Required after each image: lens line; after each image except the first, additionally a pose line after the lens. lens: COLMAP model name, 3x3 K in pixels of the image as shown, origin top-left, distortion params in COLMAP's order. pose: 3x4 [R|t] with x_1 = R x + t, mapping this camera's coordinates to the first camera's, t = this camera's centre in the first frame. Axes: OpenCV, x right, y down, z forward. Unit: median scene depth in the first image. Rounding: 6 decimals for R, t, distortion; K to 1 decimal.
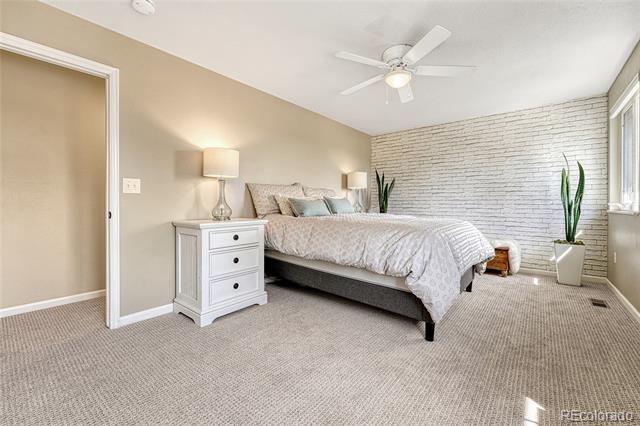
lens RADIAL K [[271.3, 0, 321.6], [0, 271.3, 208.7], [0, 0, 1]] dist [0.004802, -0.000220]
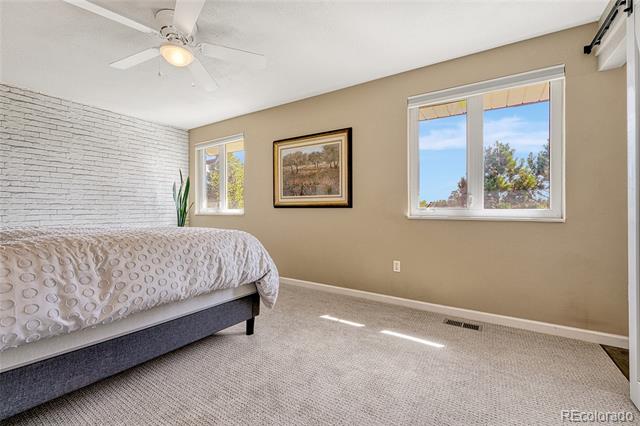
lens RADIAL K [[271.3, 0, 321.5], [0, 271.3, 209.1], [0, 0, 1]] dist [0.004802, -0.000220]
pose [[-0.112431, -0.003258, 0.993654, -0.371403], [0.017562, 0.999832, 0.005266, -0.009982], [-0.993504, 0.018043, -0.112355, 0.426039]]
